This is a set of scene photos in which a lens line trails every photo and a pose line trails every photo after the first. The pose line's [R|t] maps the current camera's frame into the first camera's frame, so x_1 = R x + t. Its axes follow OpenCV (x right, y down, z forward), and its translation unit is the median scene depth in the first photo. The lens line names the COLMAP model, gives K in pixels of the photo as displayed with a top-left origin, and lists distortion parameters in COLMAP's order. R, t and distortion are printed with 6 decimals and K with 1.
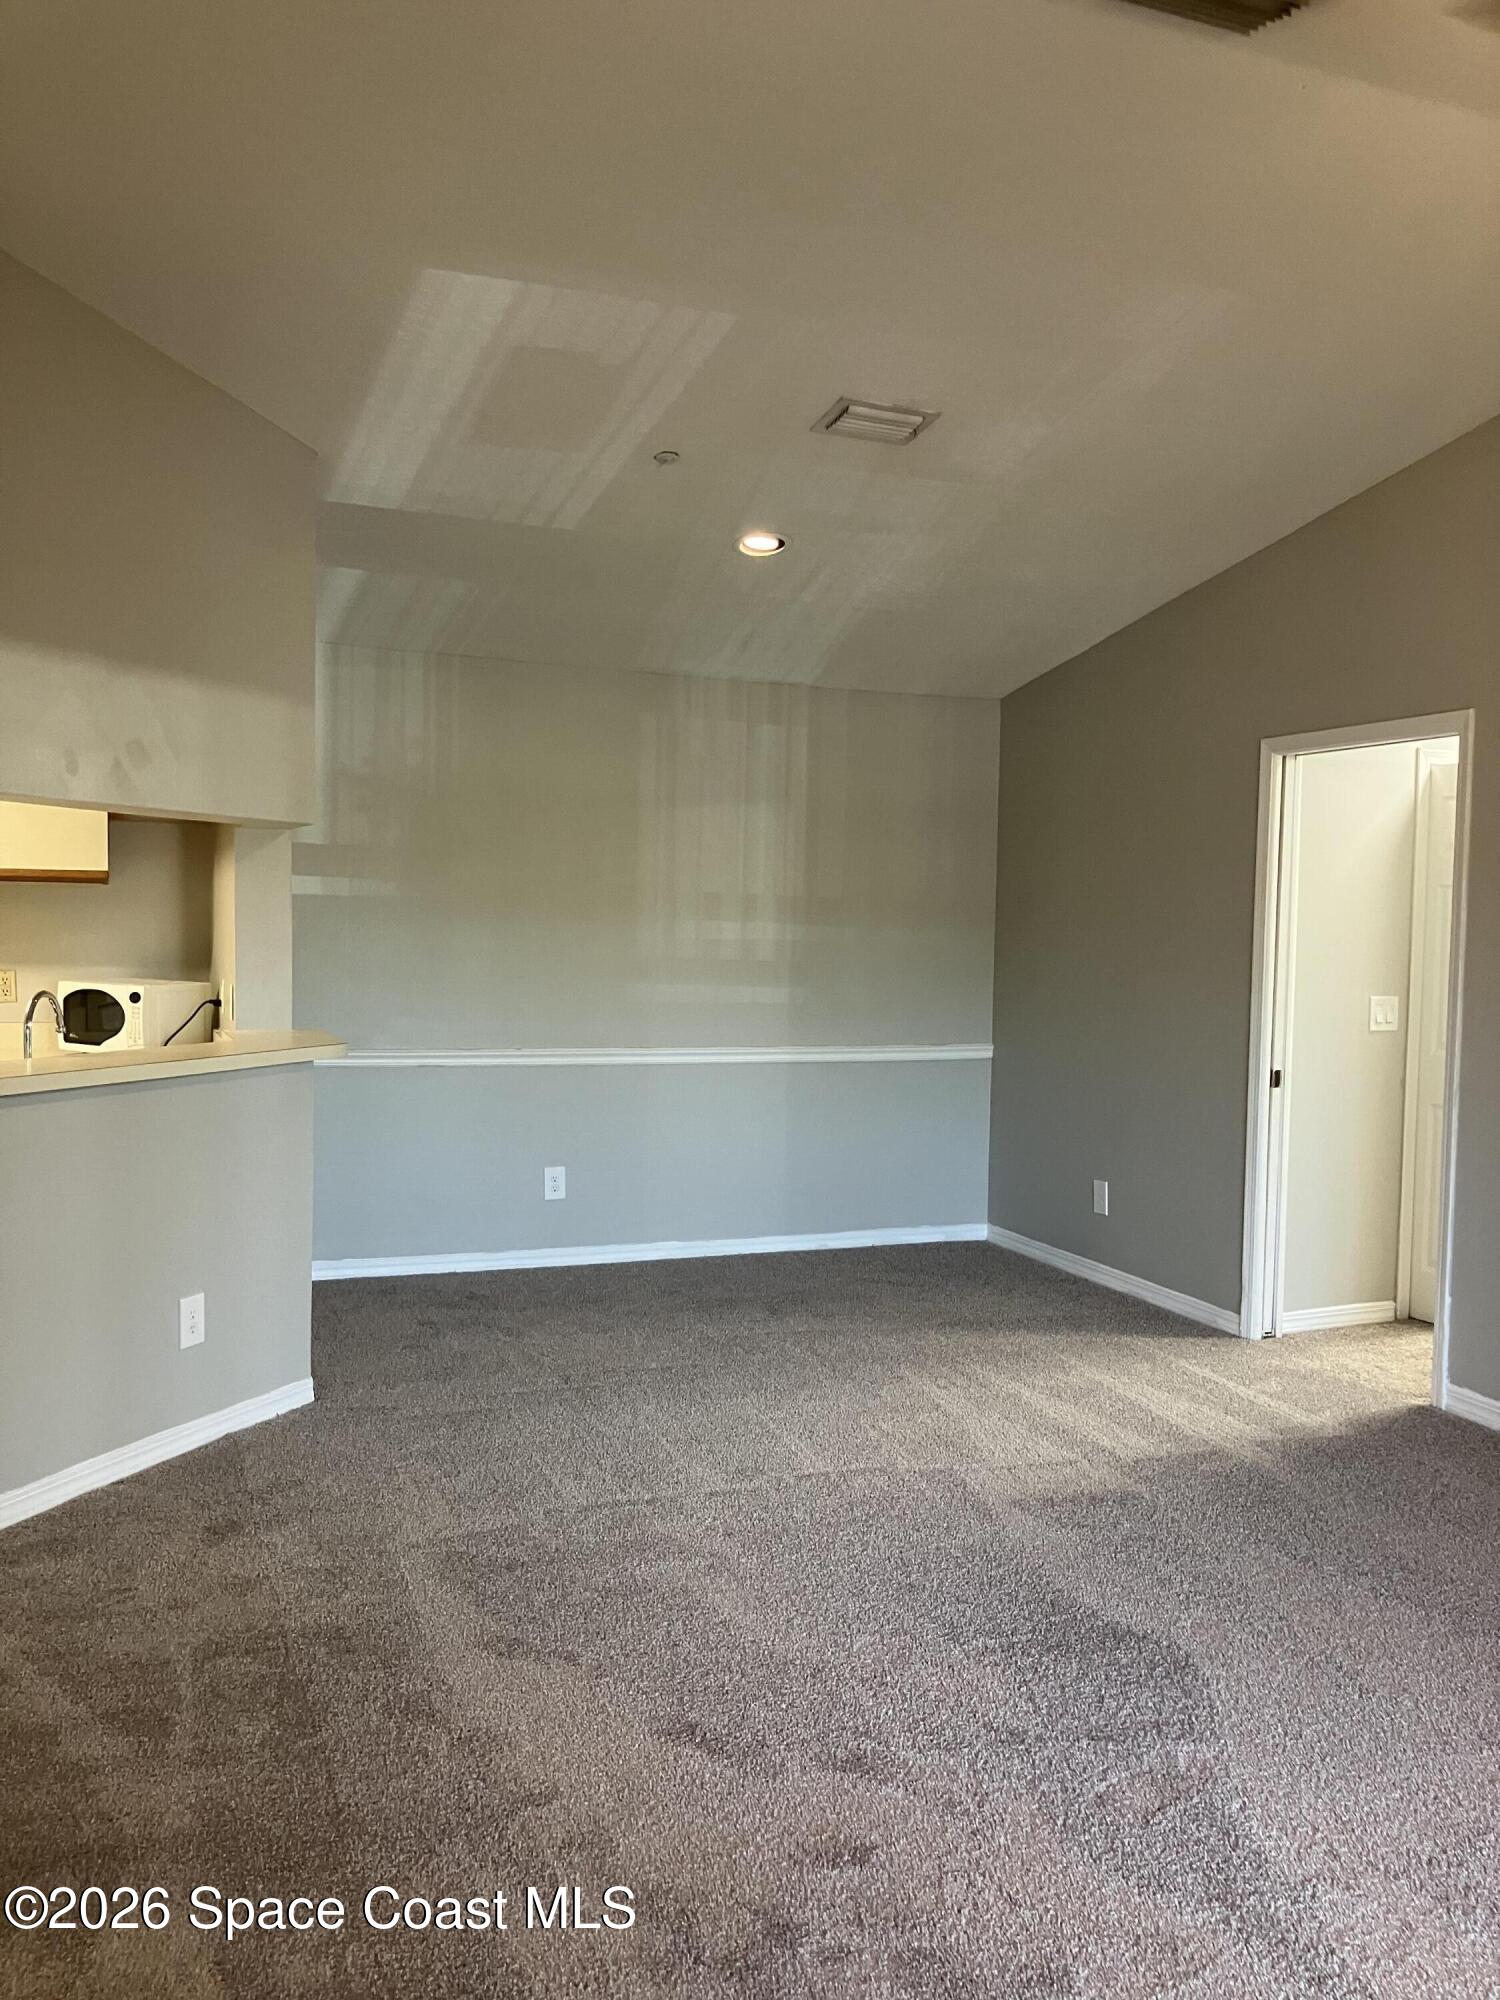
lens RADIAL K [[1649.8, 0, 653.9], [0, 1649.8, 1004.9], [0, 0, 1]] dist [0.038381, -0.032237]
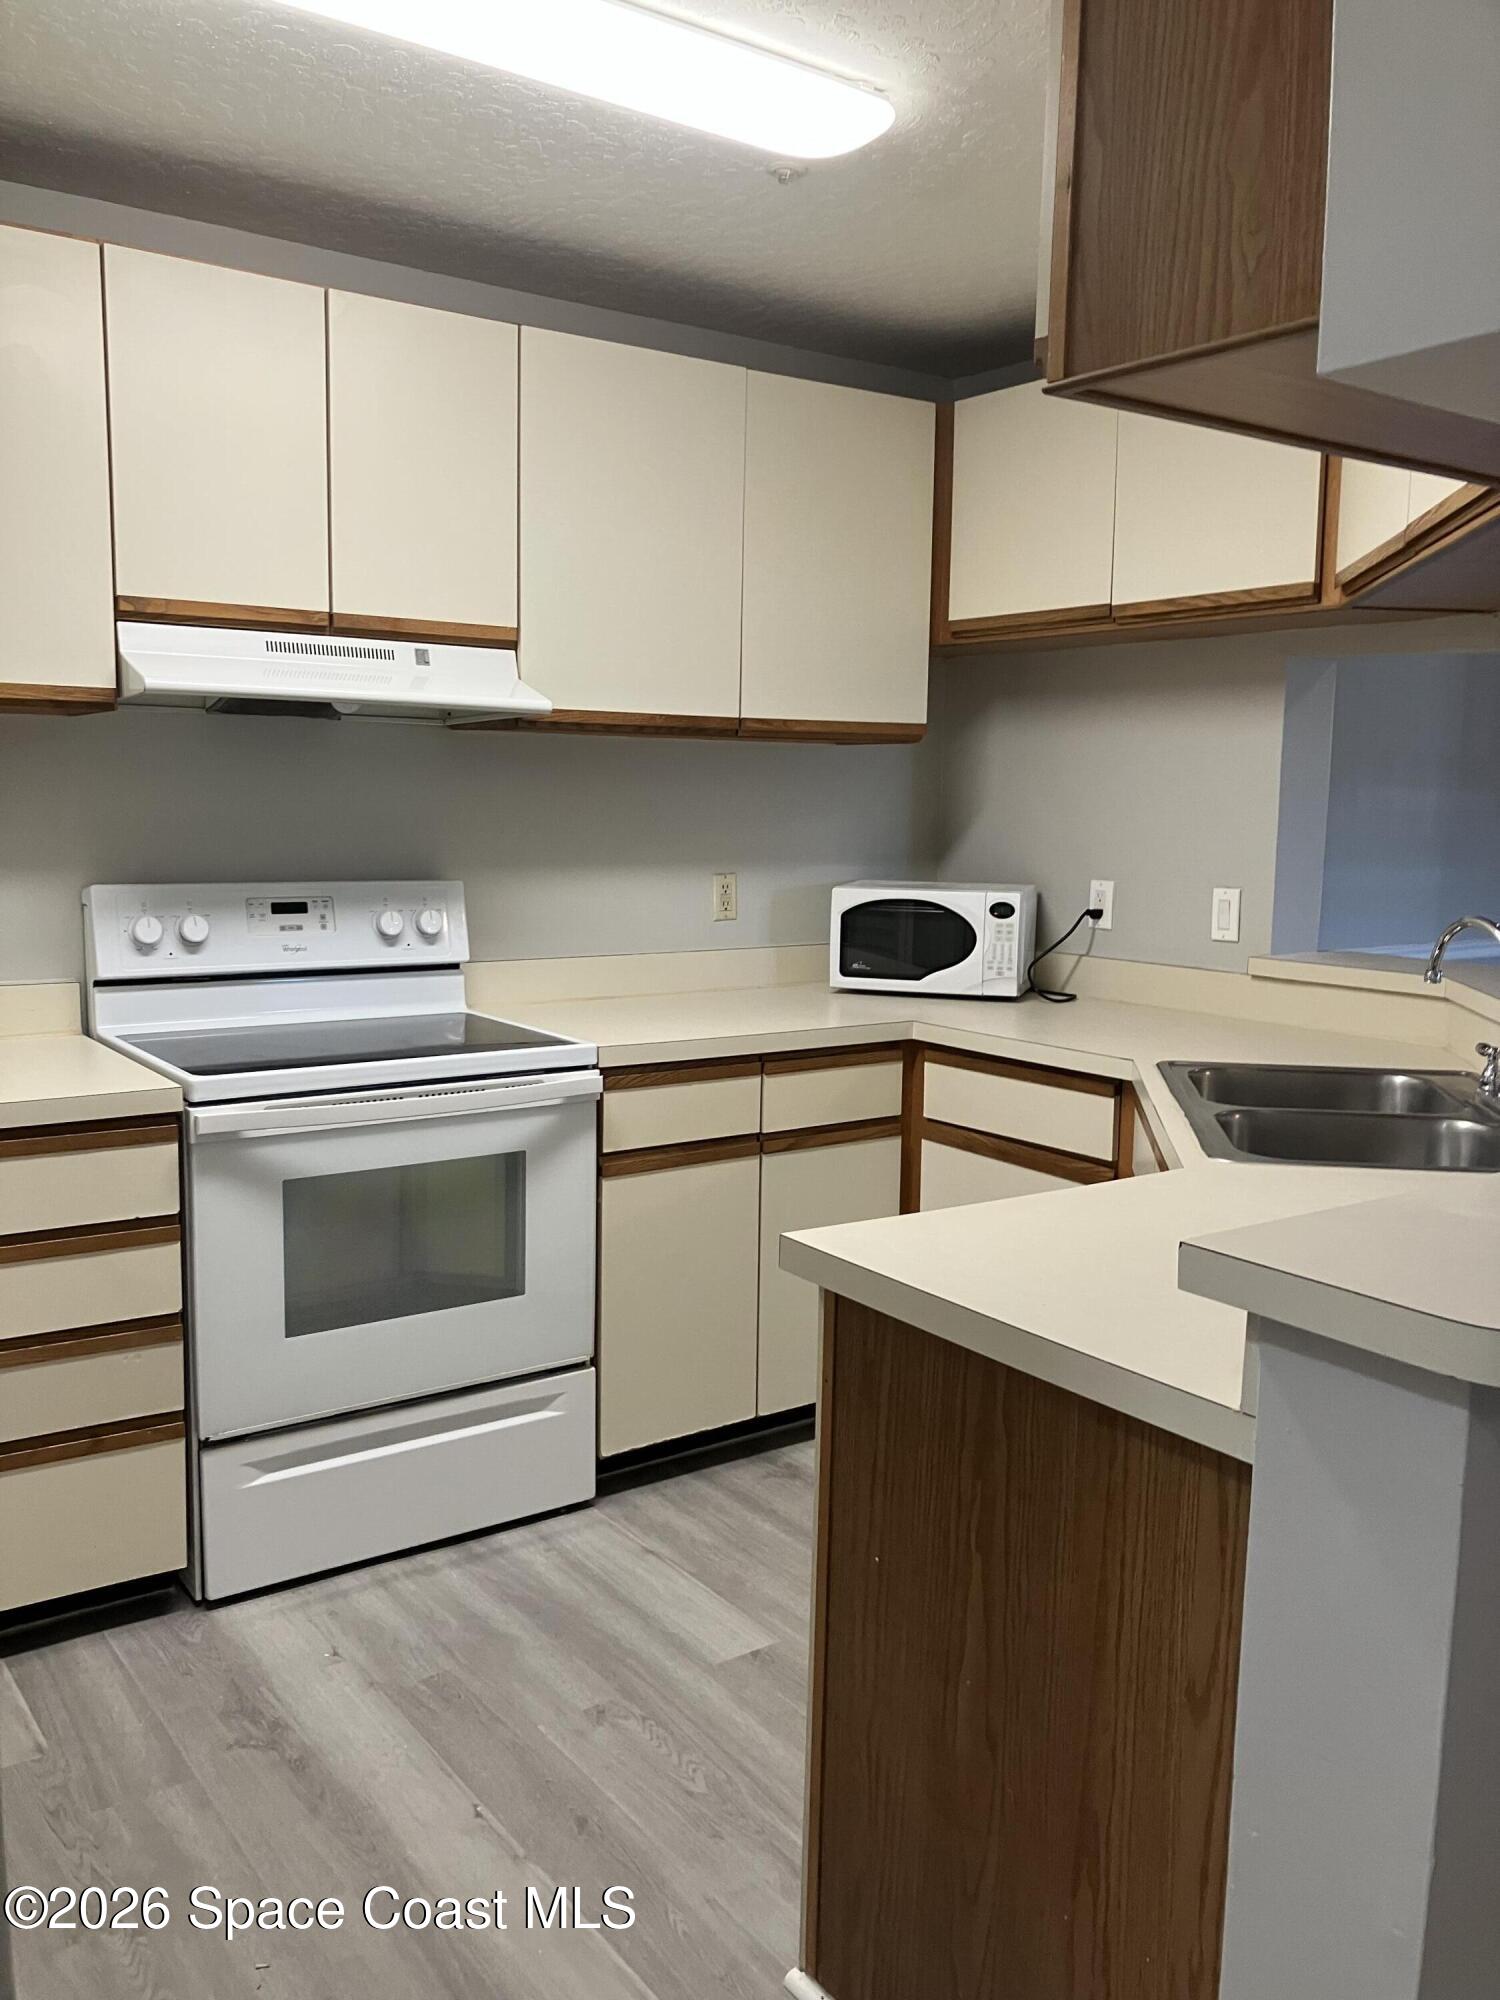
lens RADIAL K [[1649.8, 0, 752.2], [0, 1649.8, 1010.3], [0, 0, 1]] dist [0.038381, -0.032237]
pose [[0.973371, -0.042484, 0.225265, -0.574589], [0.024282, 0.996256, 0.082967, -0.022905], [-0.227947, -0.075288, 0.970758, 0.349981]]
